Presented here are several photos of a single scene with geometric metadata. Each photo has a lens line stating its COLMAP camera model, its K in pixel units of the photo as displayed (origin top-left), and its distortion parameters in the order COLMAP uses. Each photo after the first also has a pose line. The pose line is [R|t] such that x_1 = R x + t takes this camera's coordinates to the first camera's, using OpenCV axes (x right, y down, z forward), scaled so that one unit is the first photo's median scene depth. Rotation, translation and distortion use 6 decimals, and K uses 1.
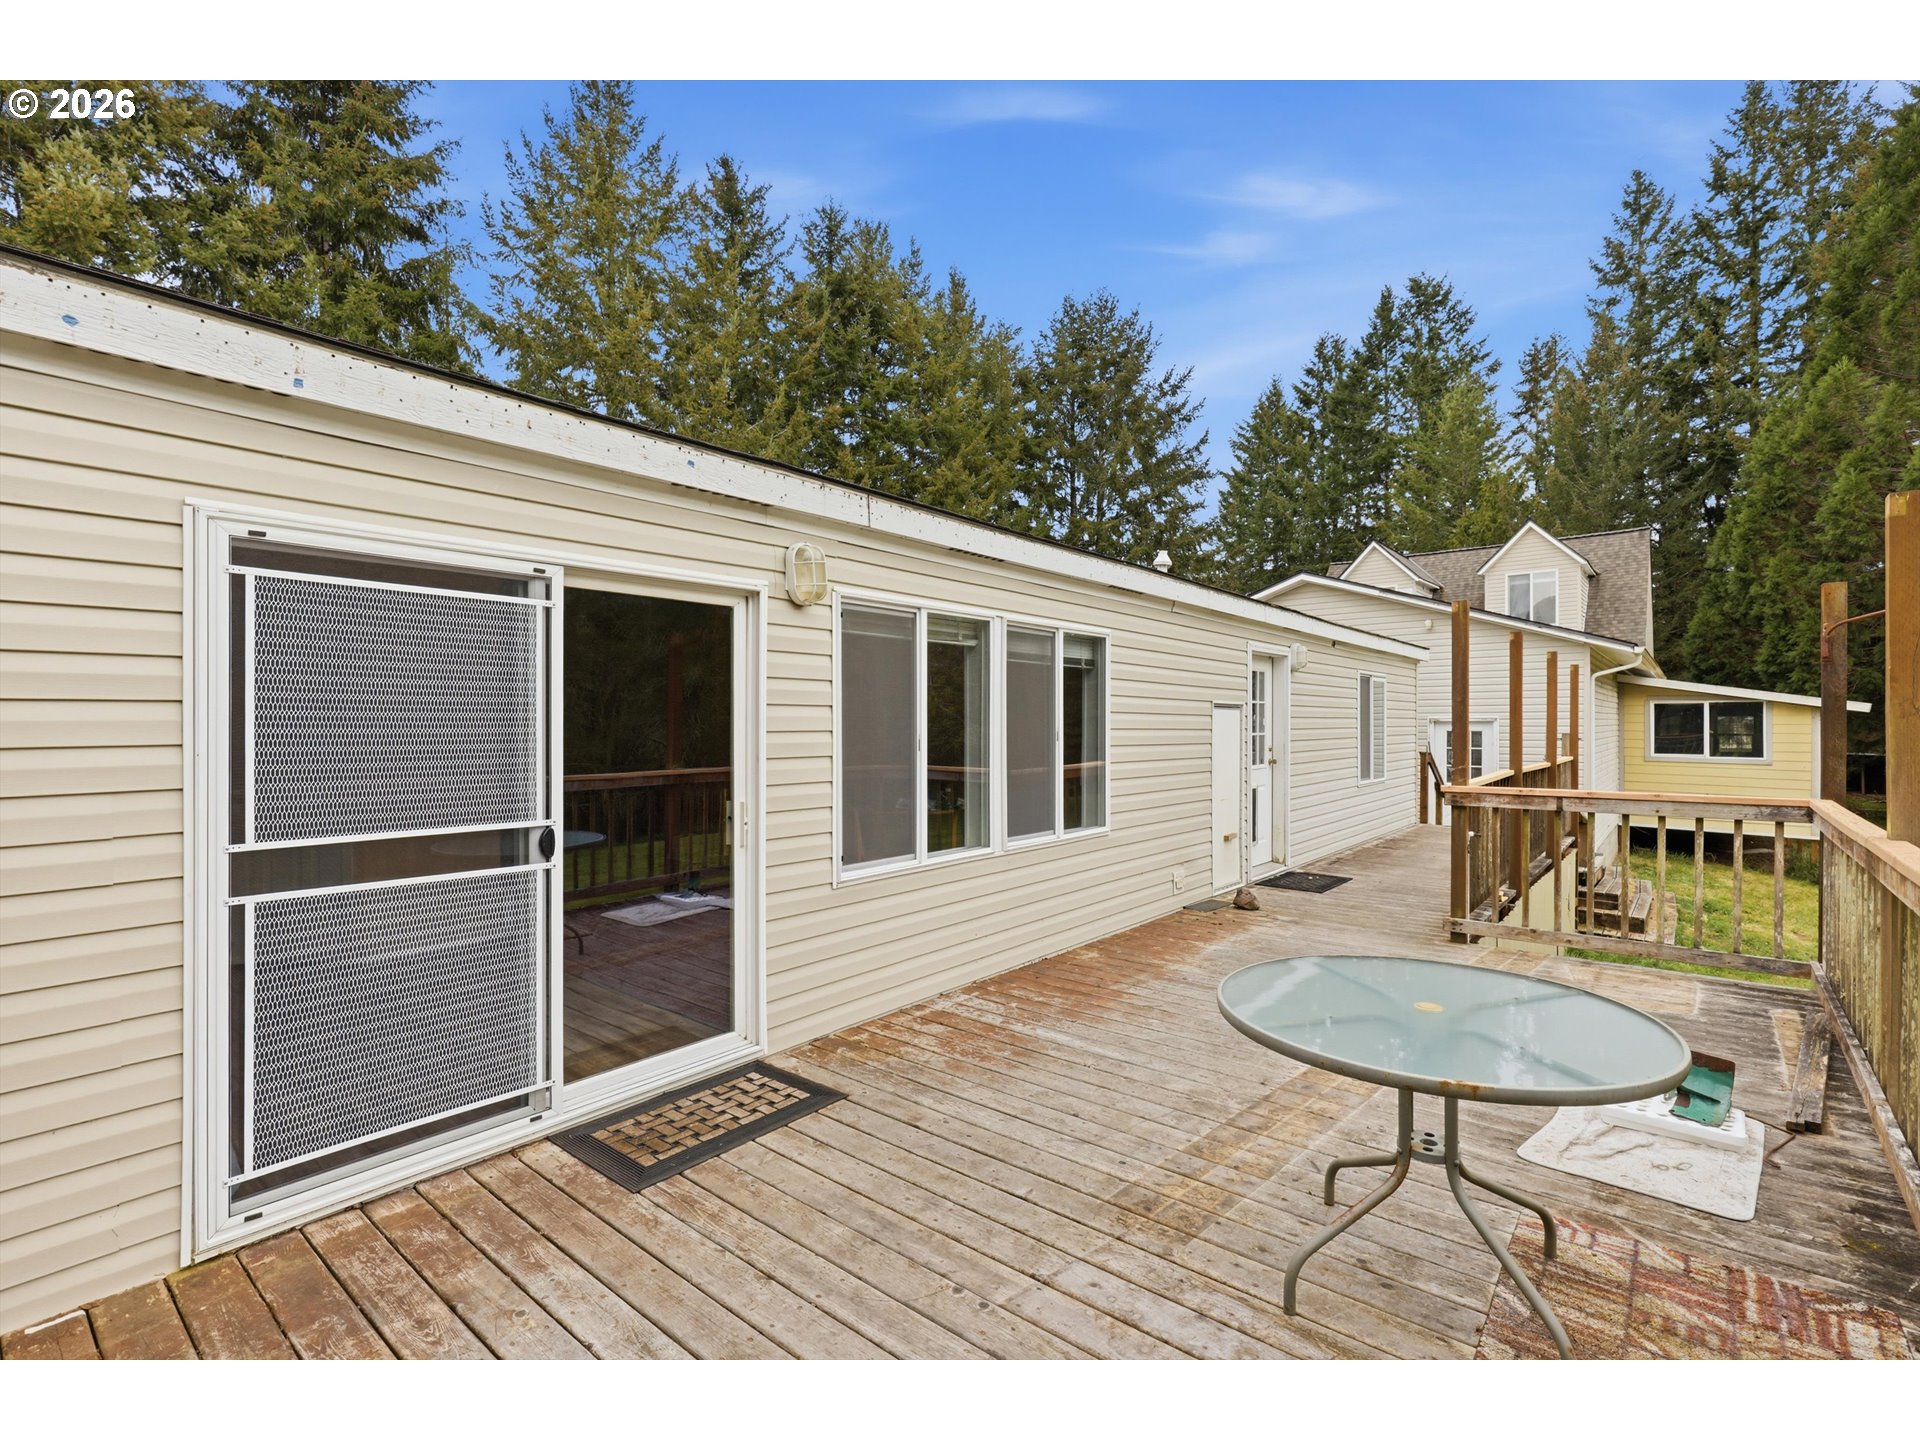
lens RADIAL K [[879.2, 0, 964.3], [0, 879.2, 727.1], [0, 0, 1]] dist [0.001403, -0.000057]
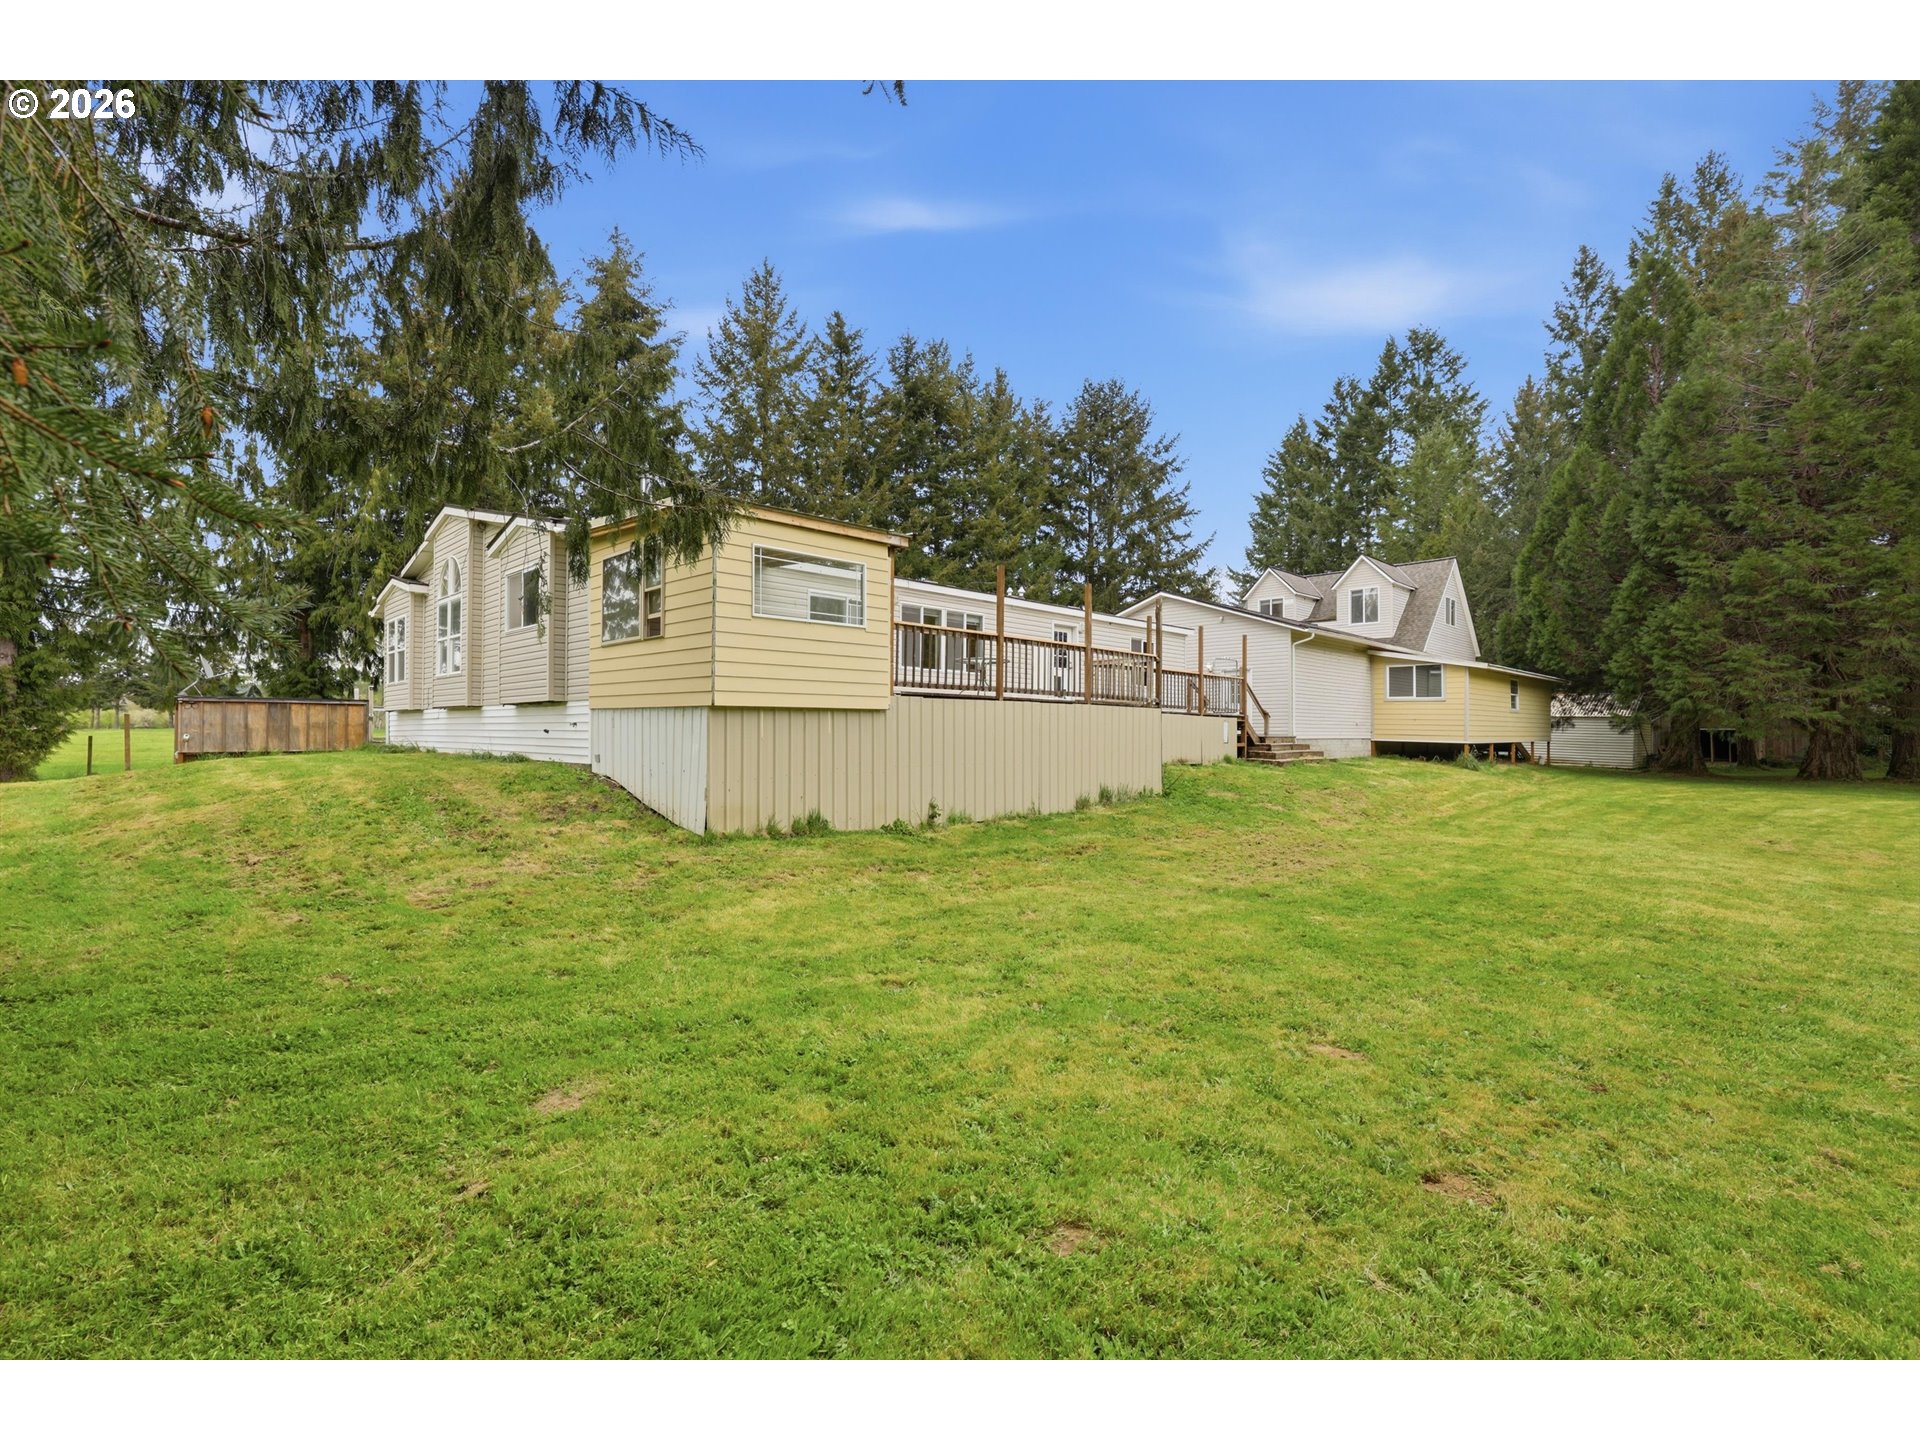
lens RADIAL K [[879.2, 0, 964.3], [0, 879.2, 727.1], [0, 0, 1]] dist [0.001403, -0.000057]
pose [[0.996133, 0.007564, -0.087537, 0.055571], [-0.008717, 0.999880, -0.012797, 0.050980], [0.087430, 0.013511, 0.996079, -0.325018]]
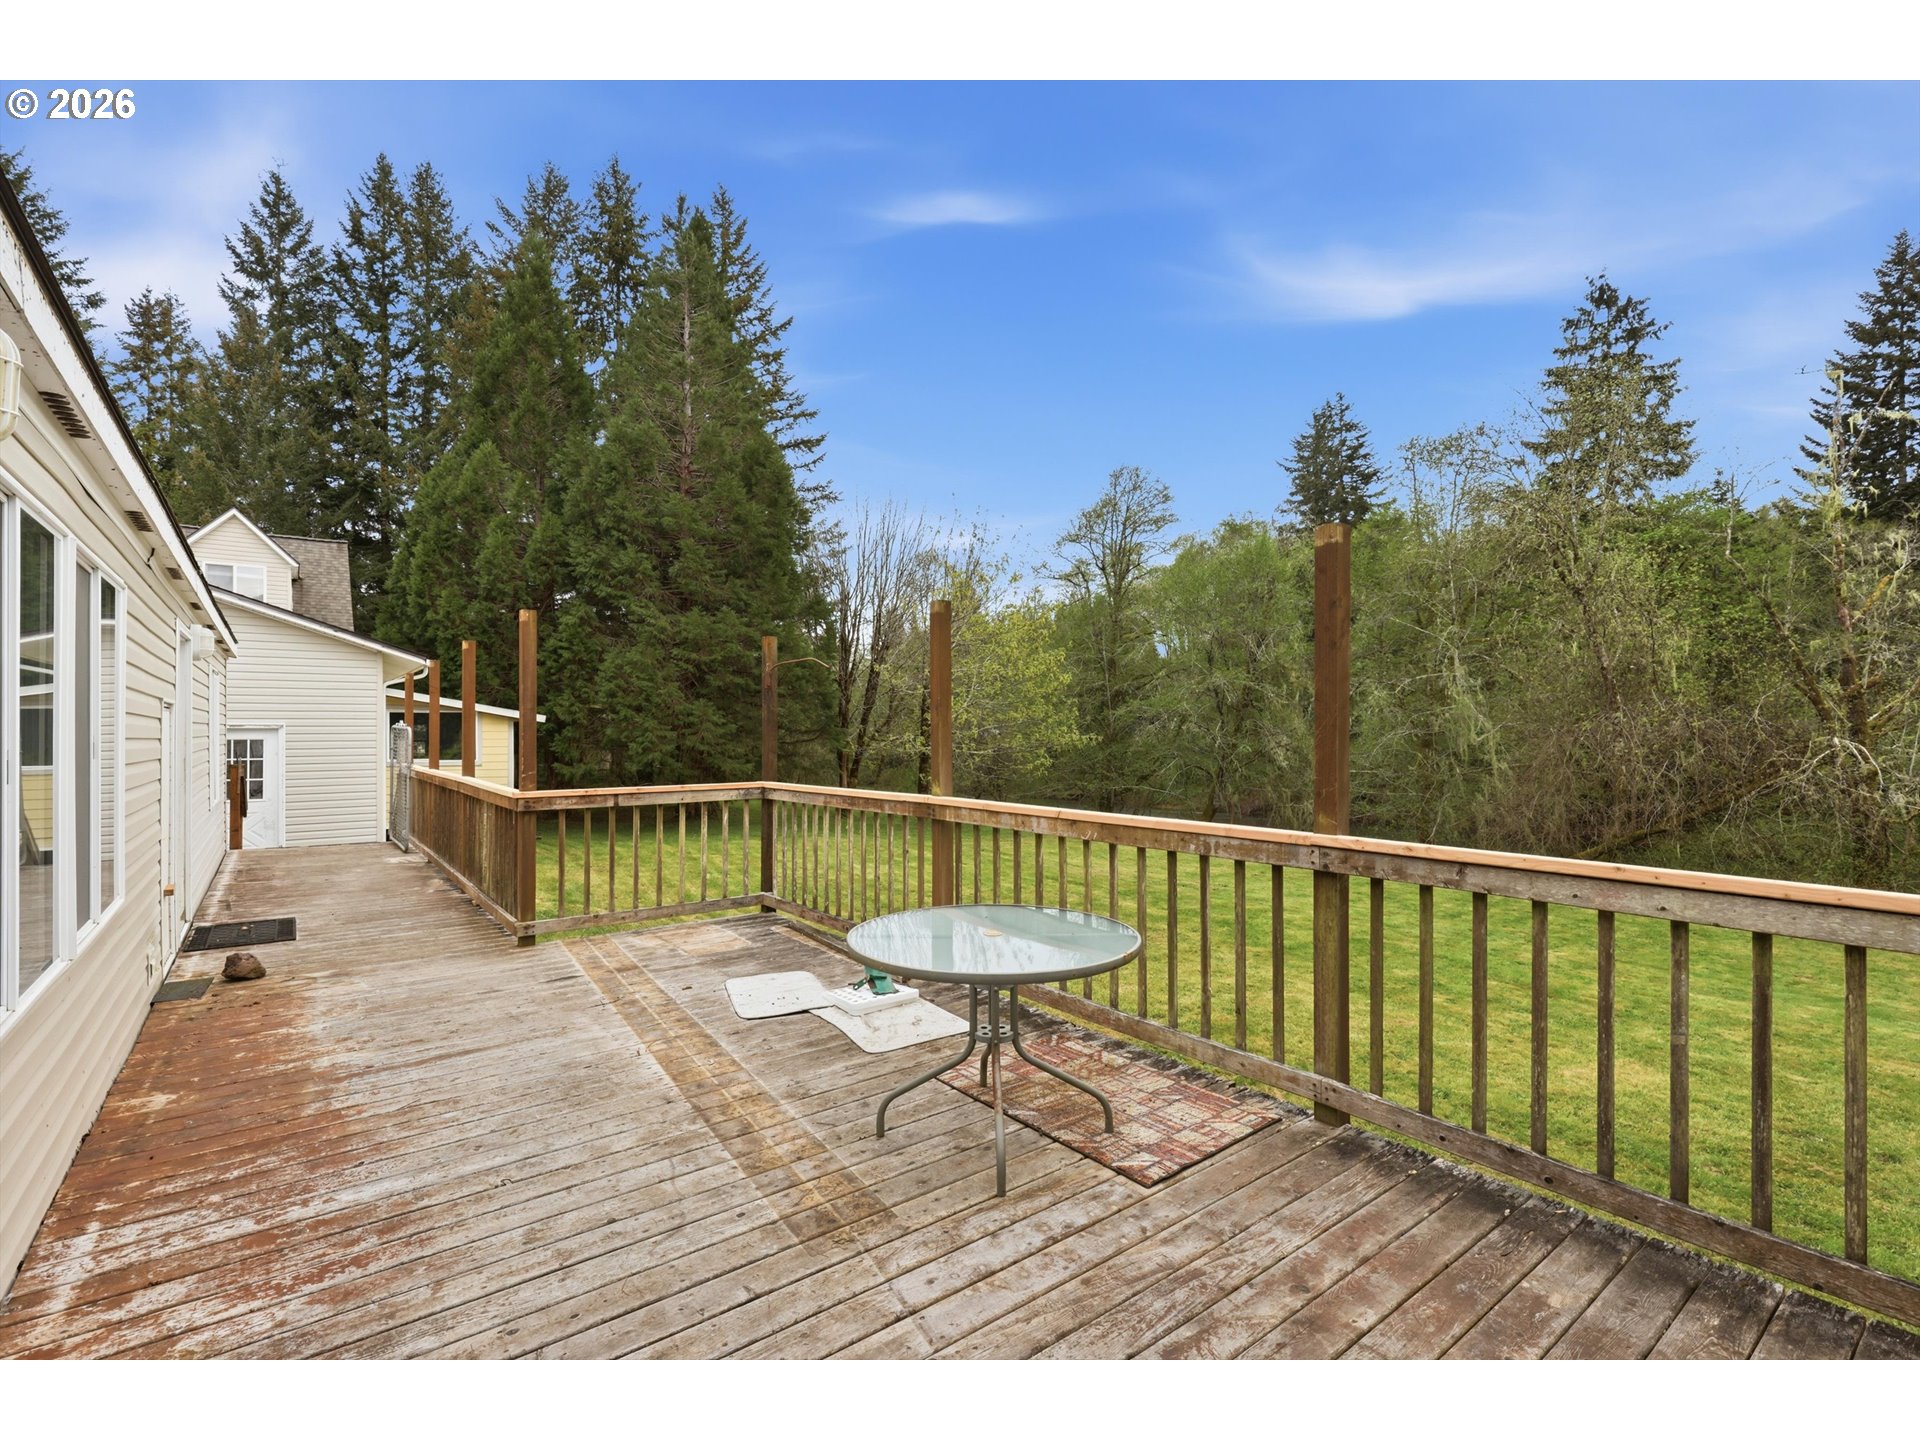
lens RADIAL K [[879.2, 0, 964.3], [0, 879.2, 727.1], [0, 0, 1]] dist [0.001403, -0.000057]
pose [[0.218721, 0.004276, 0.975778, -0.043152], [0.004284, 0.999977, -0.005343, -0.000056], [-0.975778, 0.005349, 0.218698, 0.037899]]
